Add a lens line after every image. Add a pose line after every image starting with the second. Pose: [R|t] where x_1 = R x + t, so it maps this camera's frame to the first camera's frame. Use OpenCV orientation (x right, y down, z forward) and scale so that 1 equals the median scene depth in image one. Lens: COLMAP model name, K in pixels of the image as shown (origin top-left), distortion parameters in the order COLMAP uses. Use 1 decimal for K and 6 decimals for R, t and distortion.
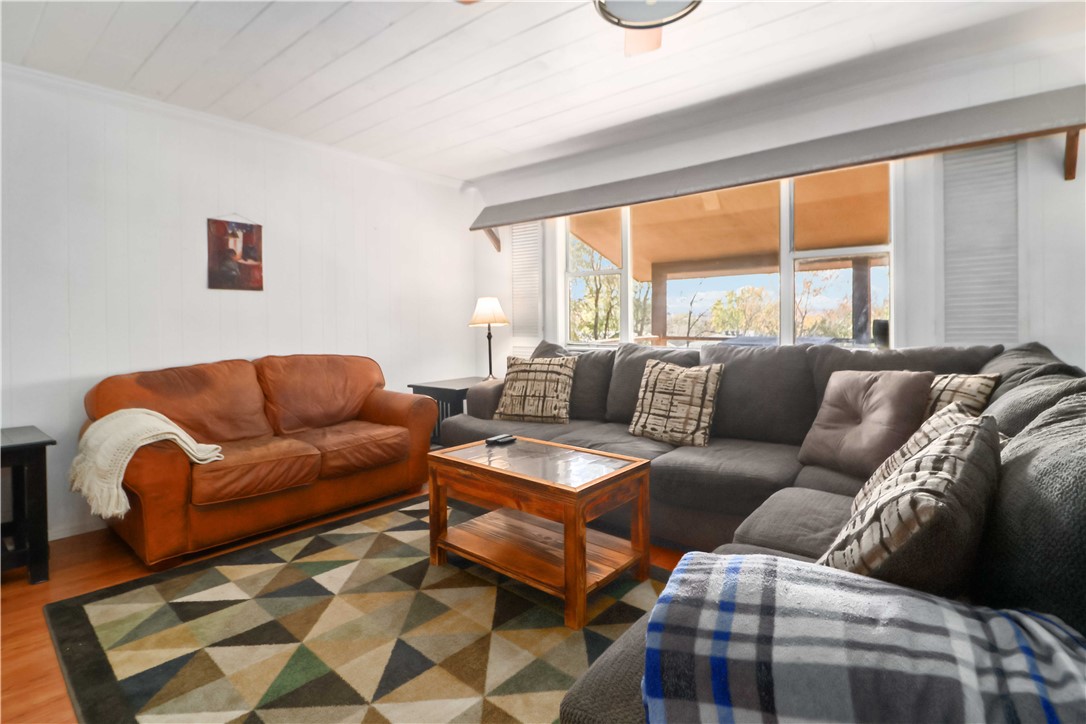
lens RADIAL K [[514.7, 0, 545.5], [0, 514.7, 331.0], [0, 0, 1]] dist [-0.005554, -0.006159]
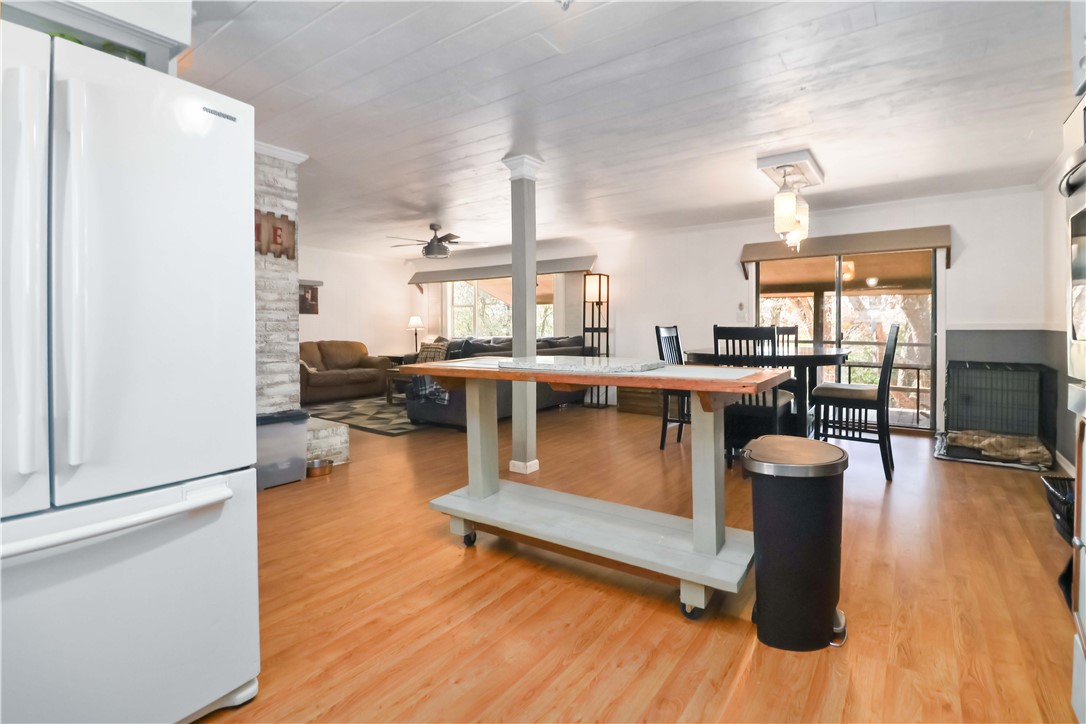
lens RADIAL K [[514.7, 0, 558.8], [0, 514.7, 335.1], [0, 0, 1]] dist [-0.005554, -0.006159]
pose [[0.995082, 0.007954, 0.098737, 0.368343], [-0.007784, 0.999967, -0.002108, 0.018315], [-0.098751, 0.001330, 0.995111, -1.633386]]
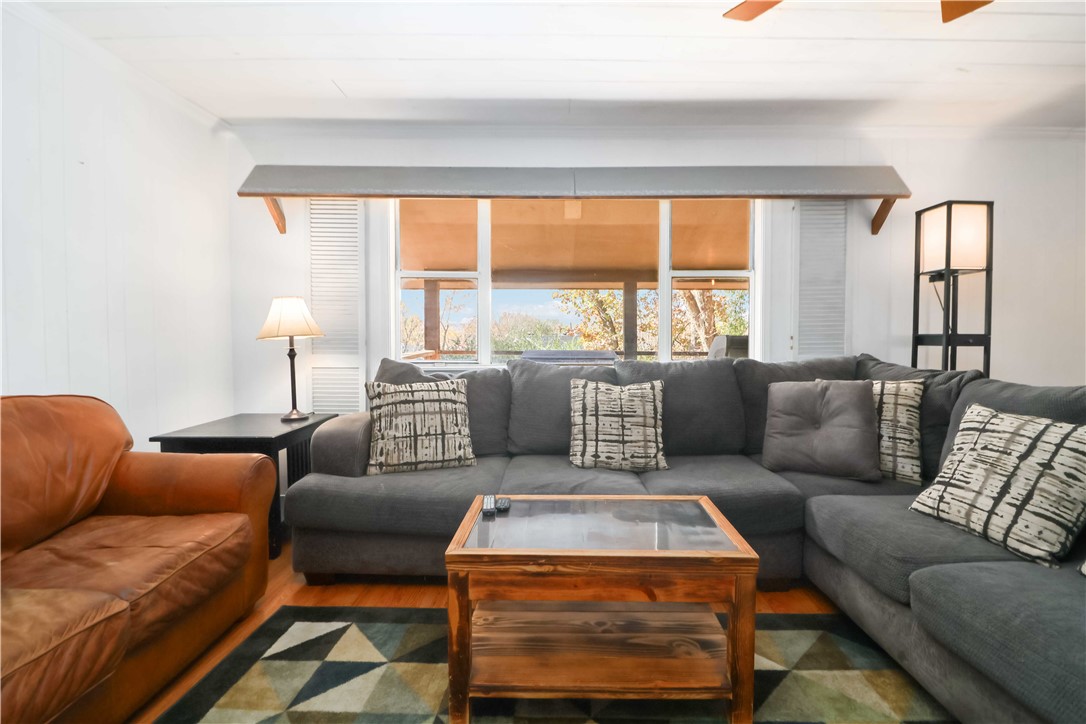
lens RADIAL K [[514.7, 0, 551.2], [0, 514.7, 354.3], [0, 0, 1]] dist [-0.005554, -0.006159]
pose [[0.777702, -0.014214, 0.628472, -0.355303], [0.001696, 0.999788, 0.020513, -0.004105], [-0.628630, -0.014887, 0.777562, 0.320943]]
